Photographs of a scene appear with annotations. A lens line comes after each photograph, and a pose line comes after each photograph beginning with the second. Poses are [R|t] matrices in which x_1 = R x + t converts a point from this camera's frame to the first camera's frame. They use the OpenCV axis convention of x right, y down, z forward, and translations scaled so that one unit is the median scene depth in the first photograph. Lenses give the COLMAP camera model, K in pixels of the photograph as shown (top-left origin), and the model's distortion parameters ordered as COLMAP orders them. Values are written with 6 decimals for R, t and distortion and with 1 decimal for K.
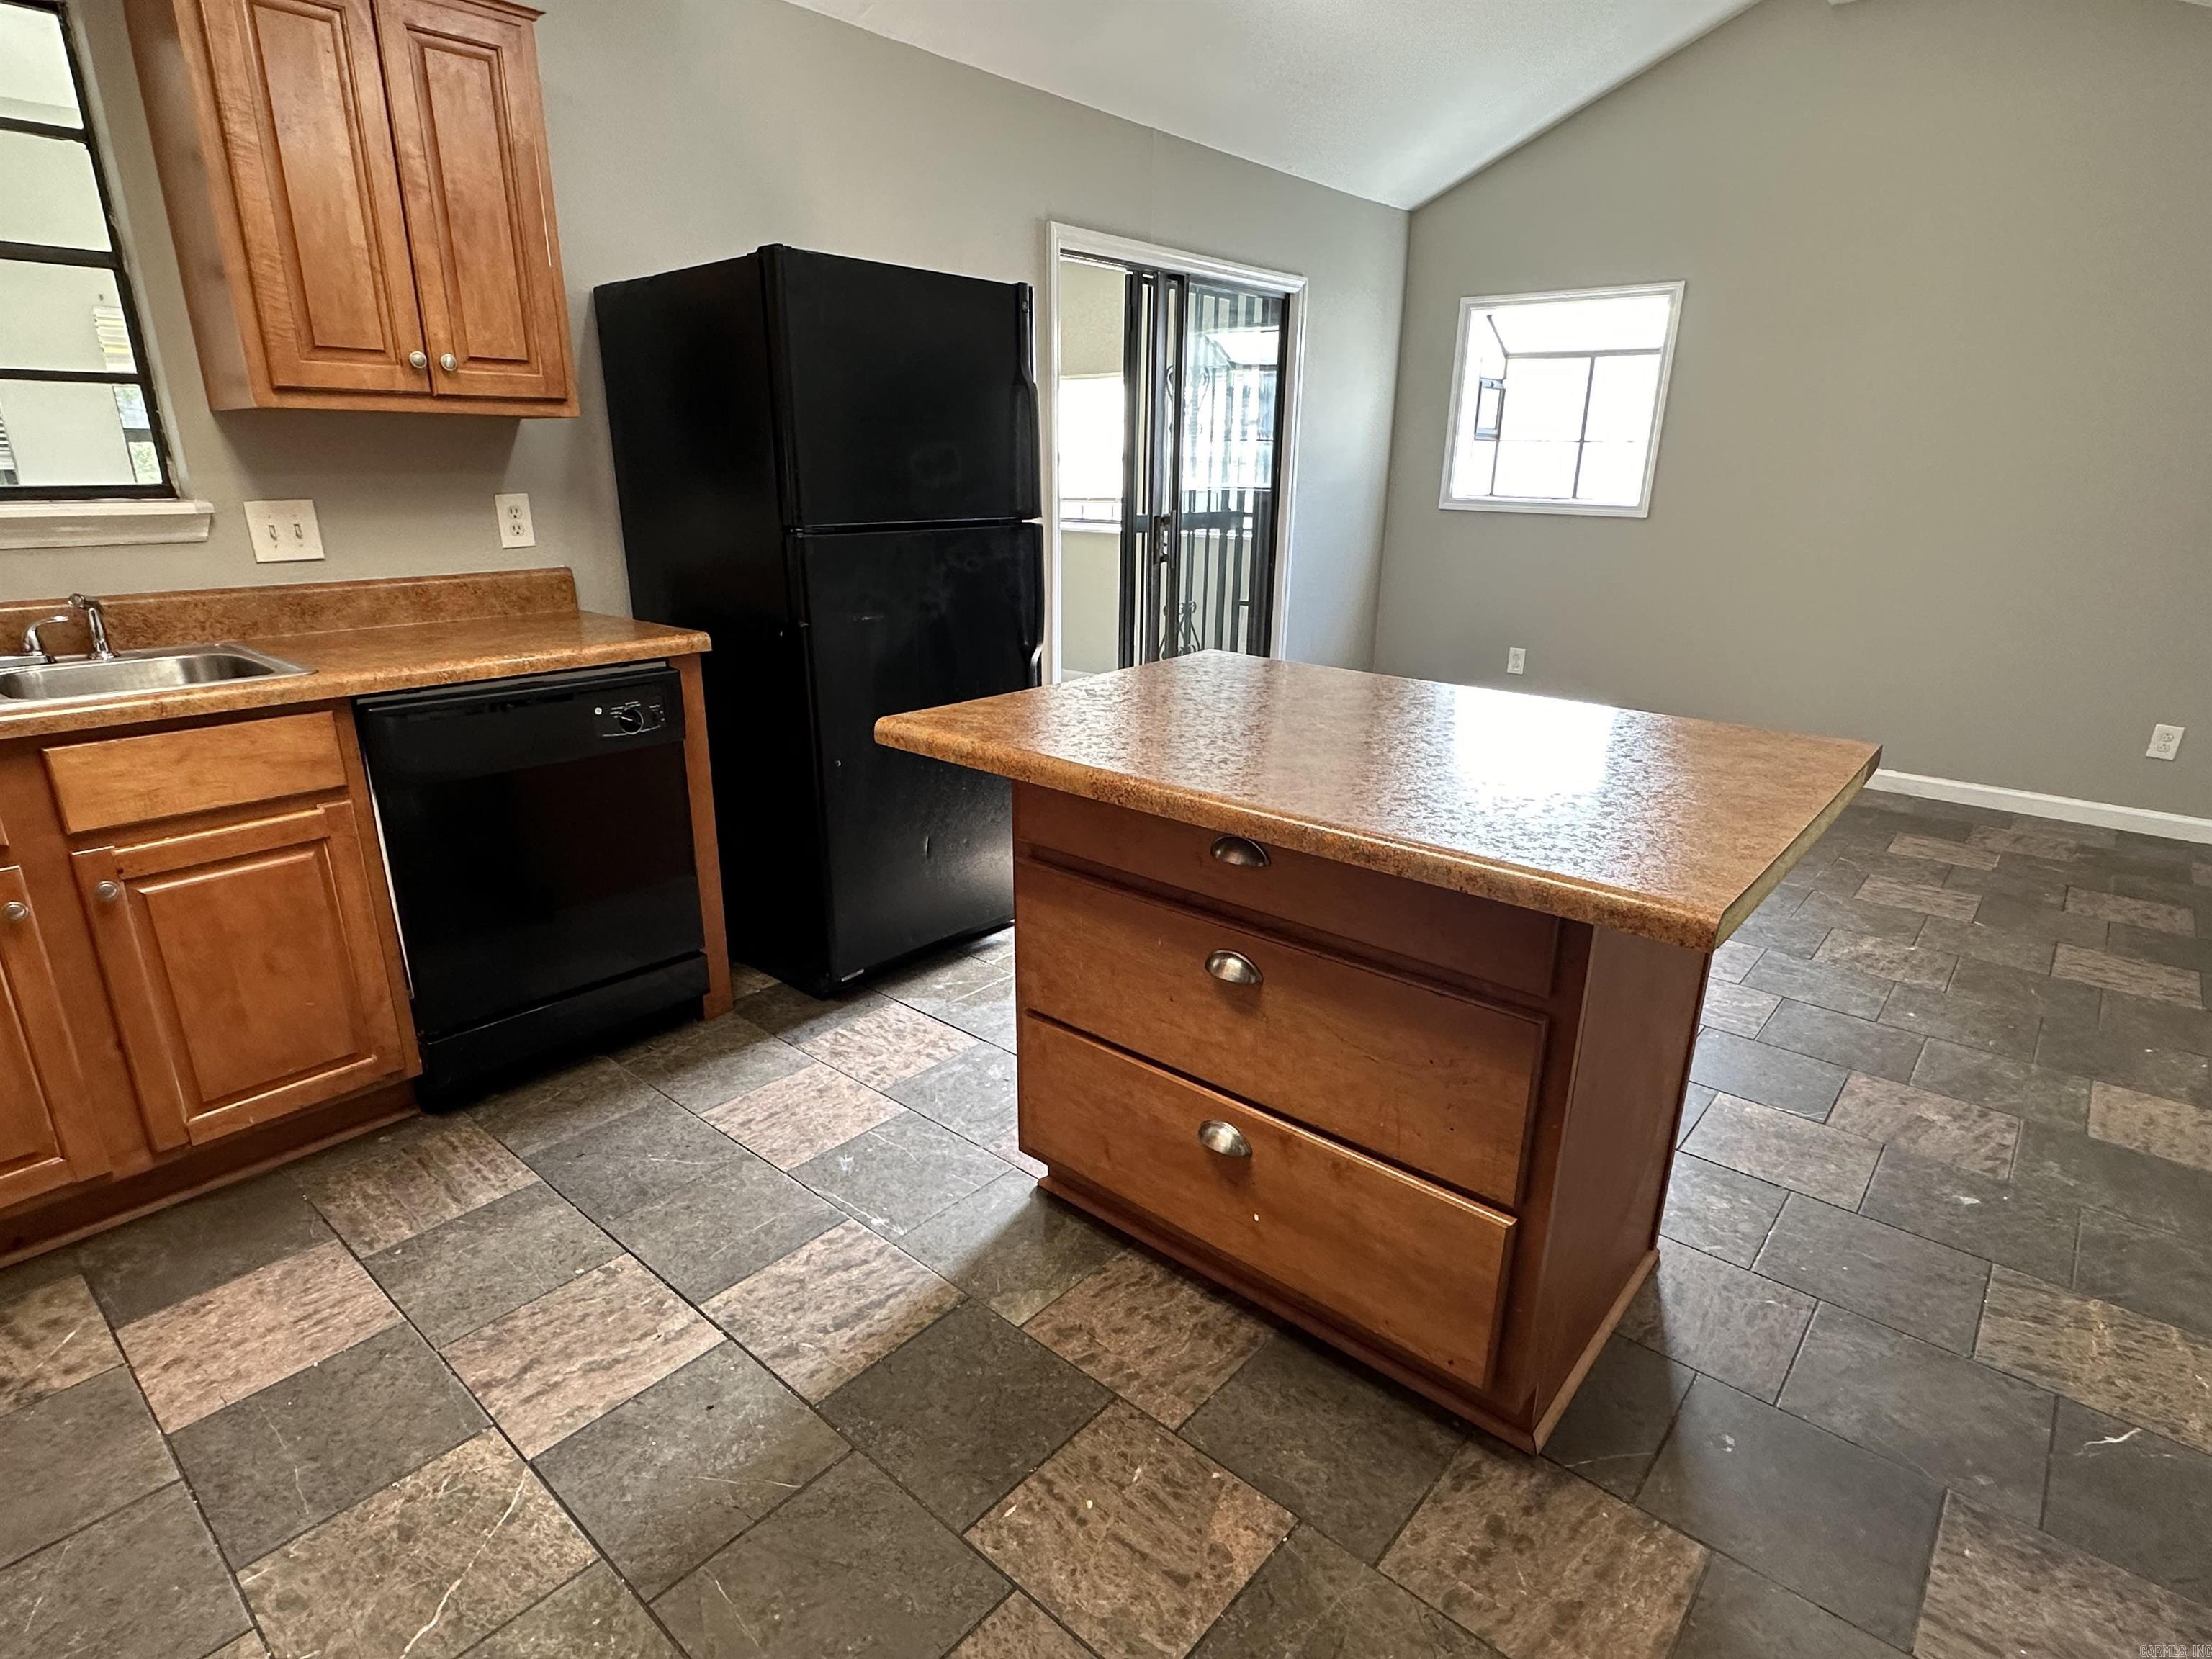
lens RADIAL K [[1162.6, 0, 1102.7], [0, 1162.6, 832.7], [0, 0, 1]] dist [-0.005291, 0.000435]
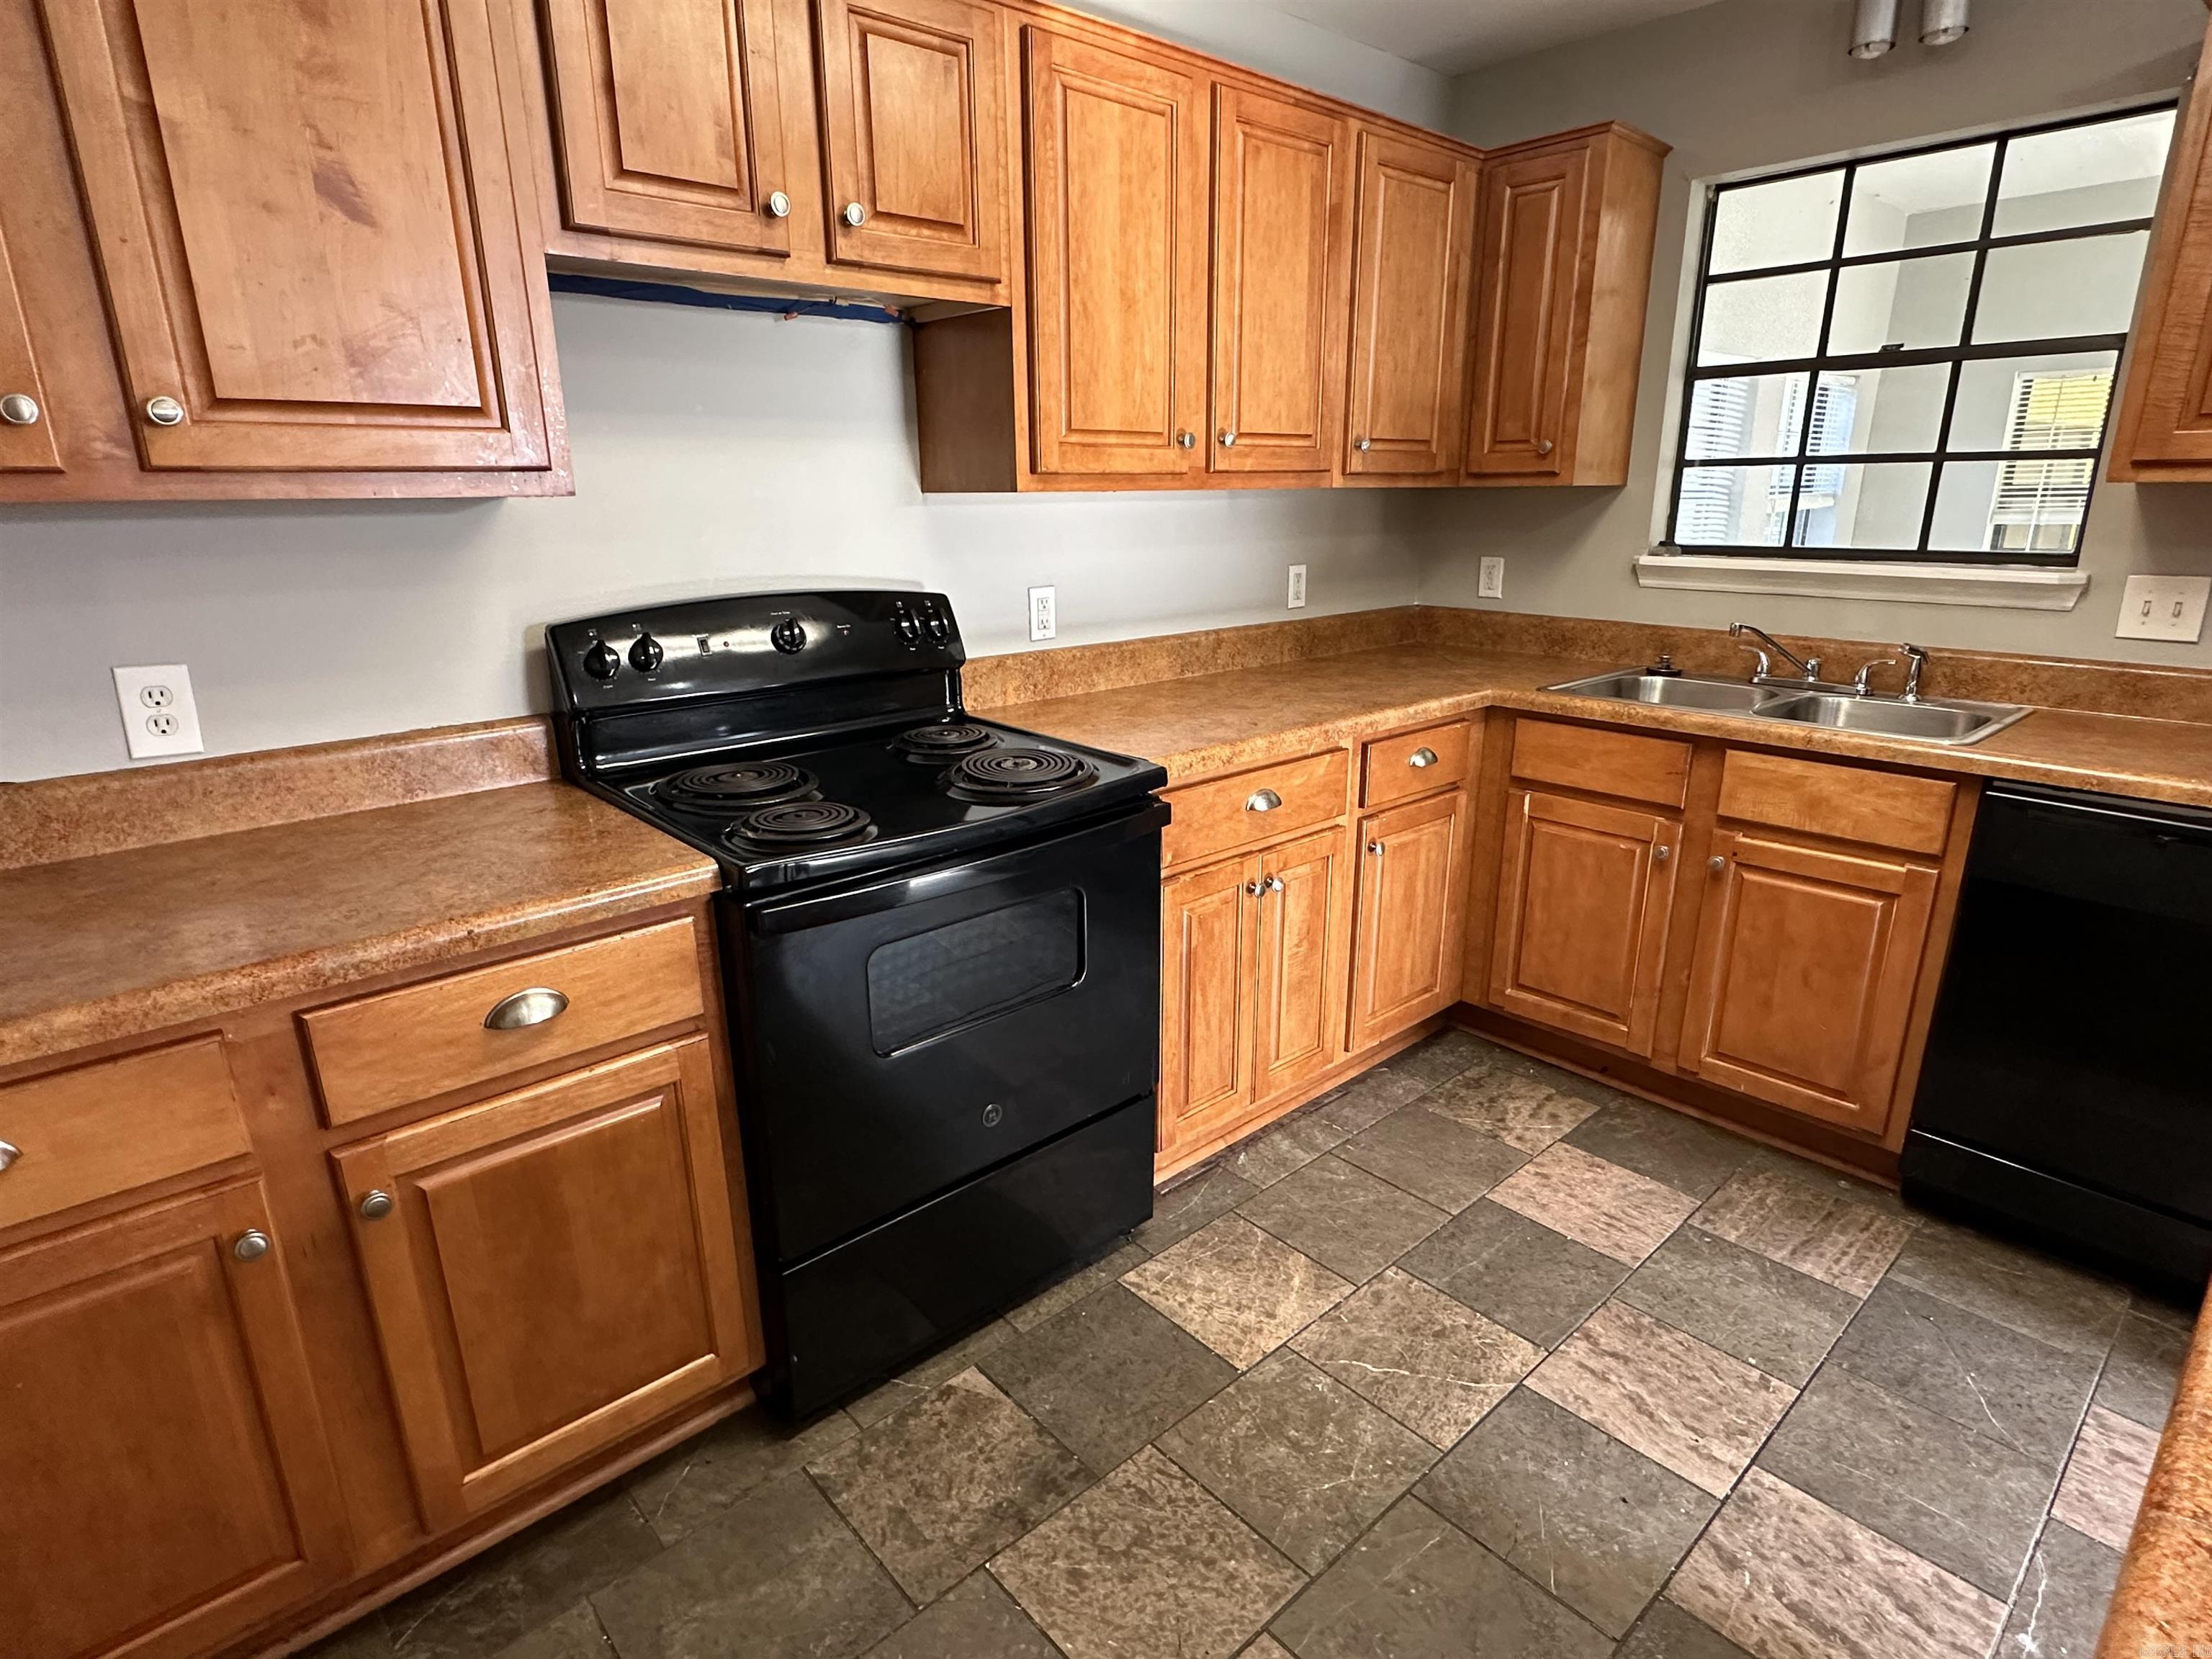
lens RADIAL K [[1162.6, 0, 1102.7], [0, 1162.6, 832.7], [0, 0, 1]] dist [-0.005291, 0.000435]
pose [[-0.127388, 0.272683, -0.953633, 0.402870], [-0.297611, 0.906655, 0.299005, -0.146086], [0.946150, 0.321901, -0.034344, 0.343392]]
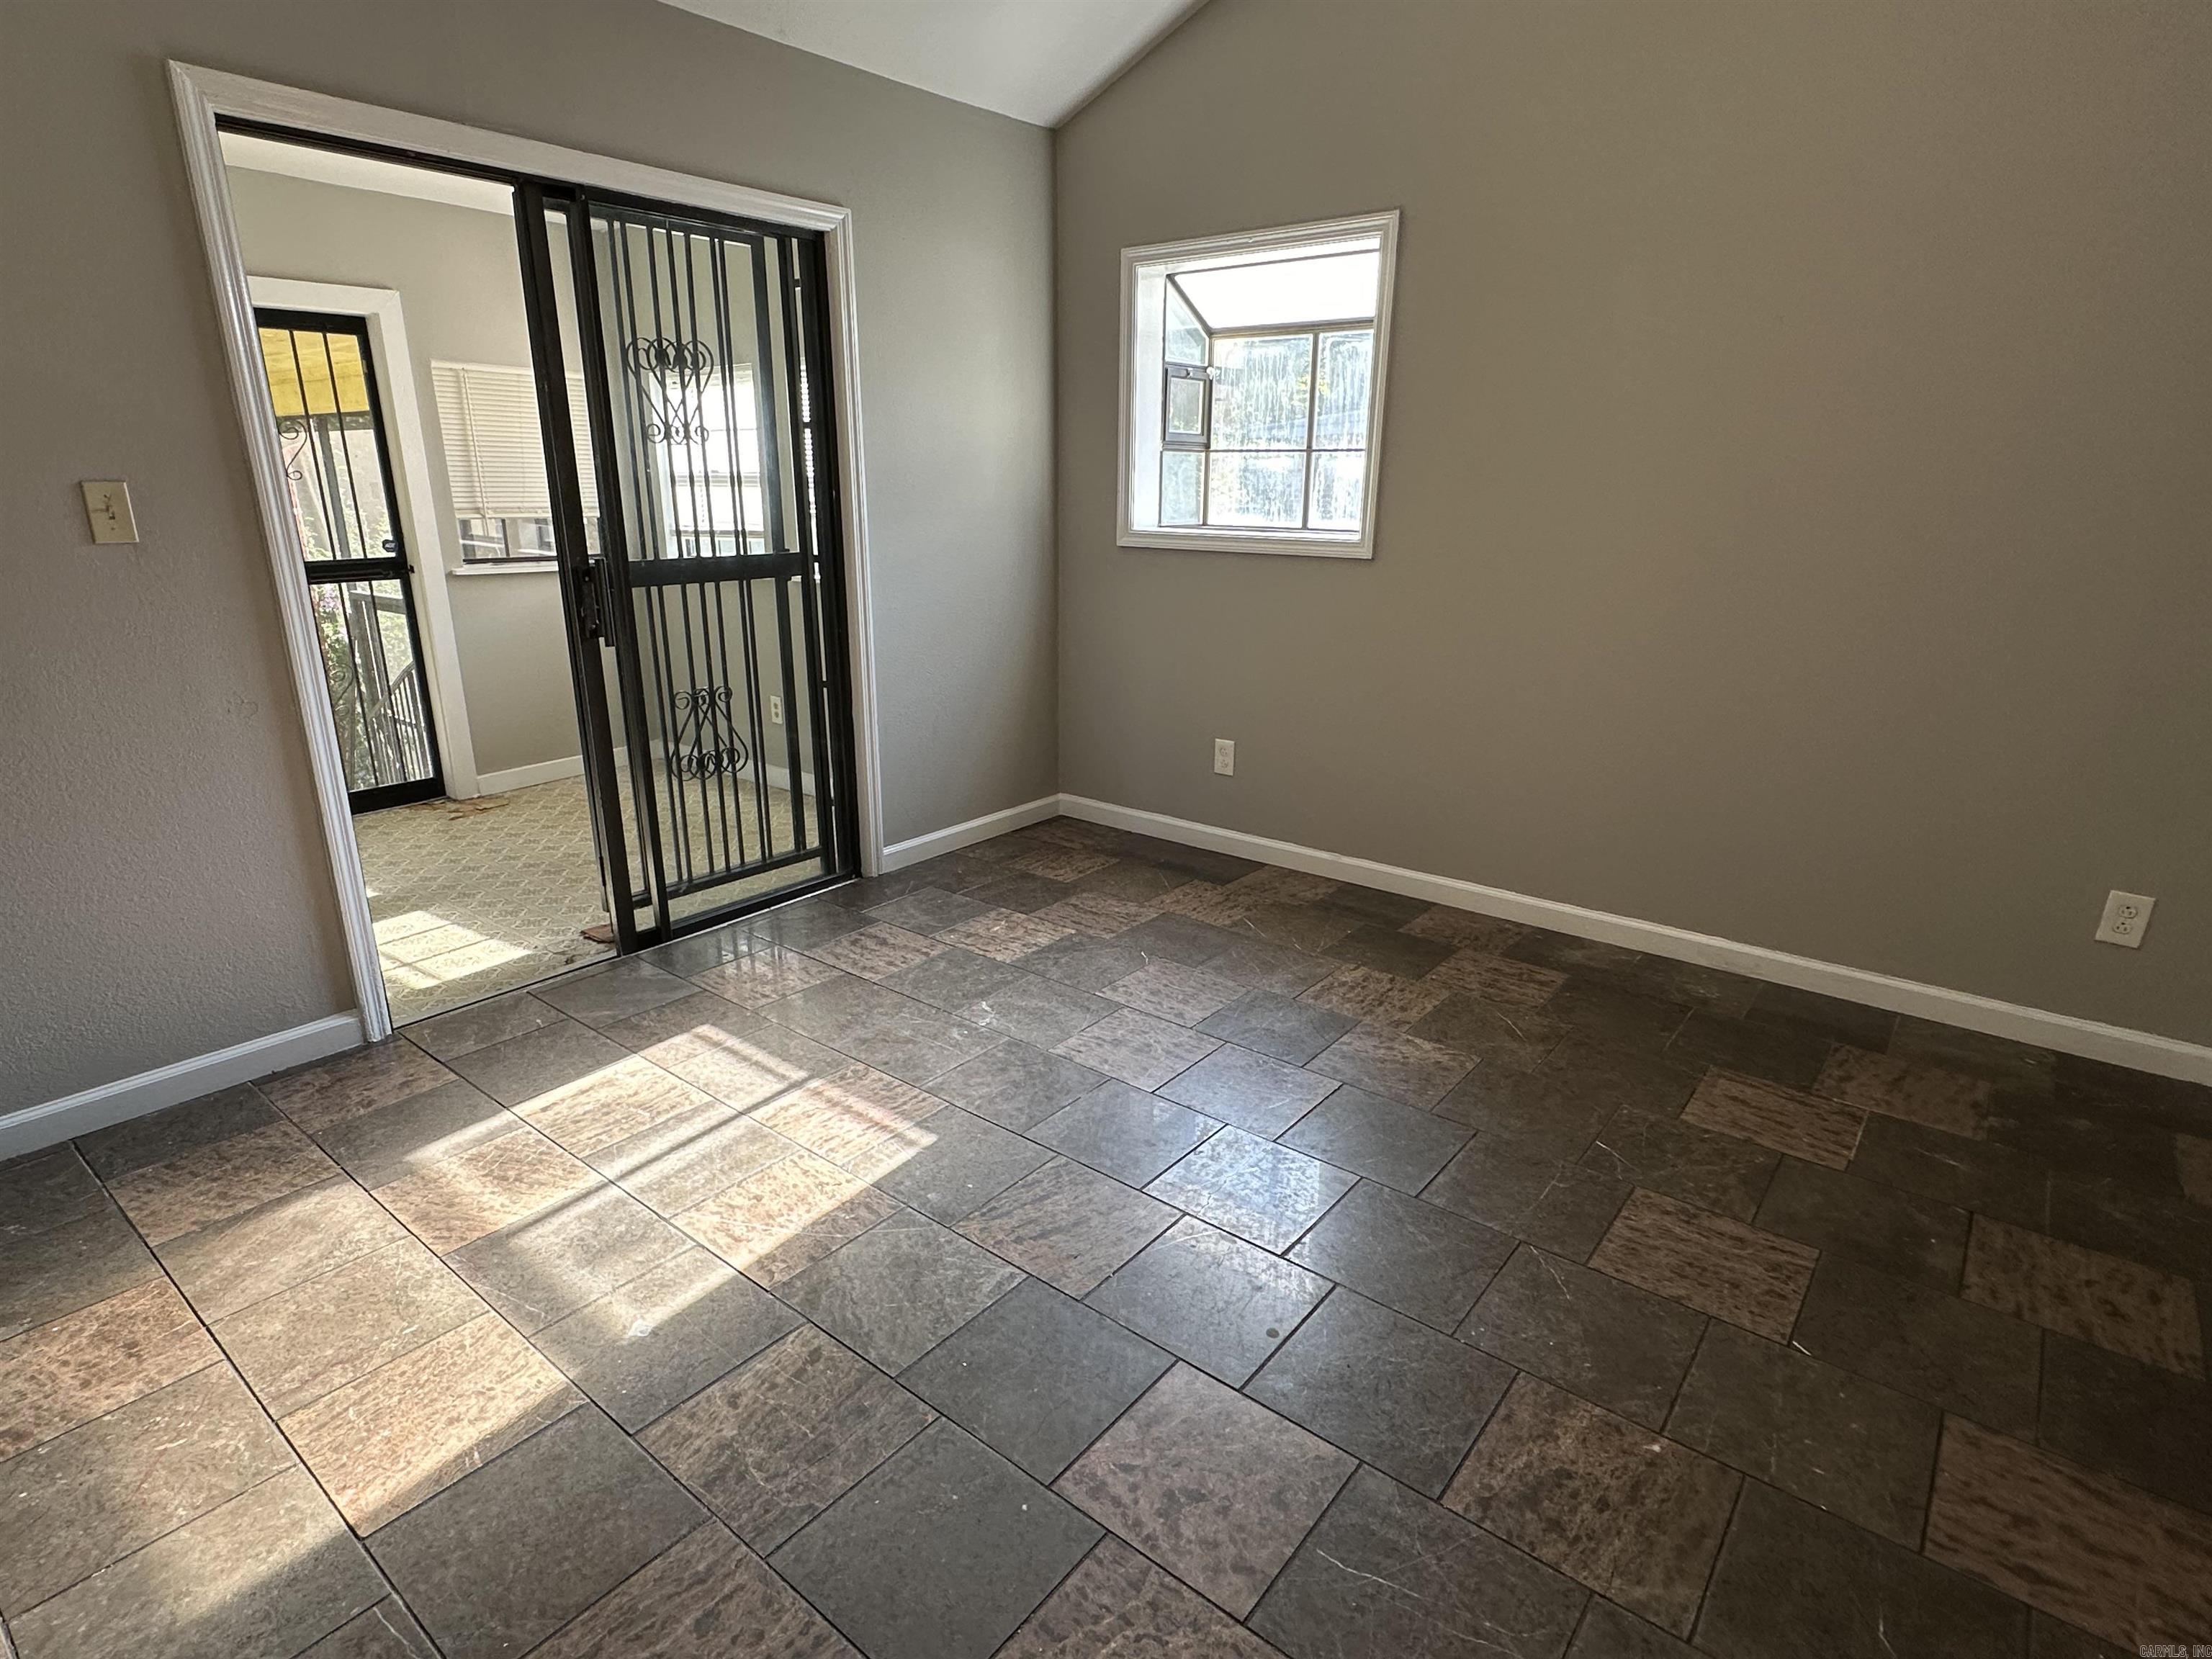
lens RADIAL K [[1162.6, 0, 1102.7], [0, 1162.6, 832.7], [0, 0, 1]] dist [-0.005291, 0.000435]
pose [[0.999362, -0.016872, 0.031490, 0.716797], [0.017426, 0.999697, -0.017378, -0.251556], [-0.031187, 0.017916, 0.999353, 0.807174]]
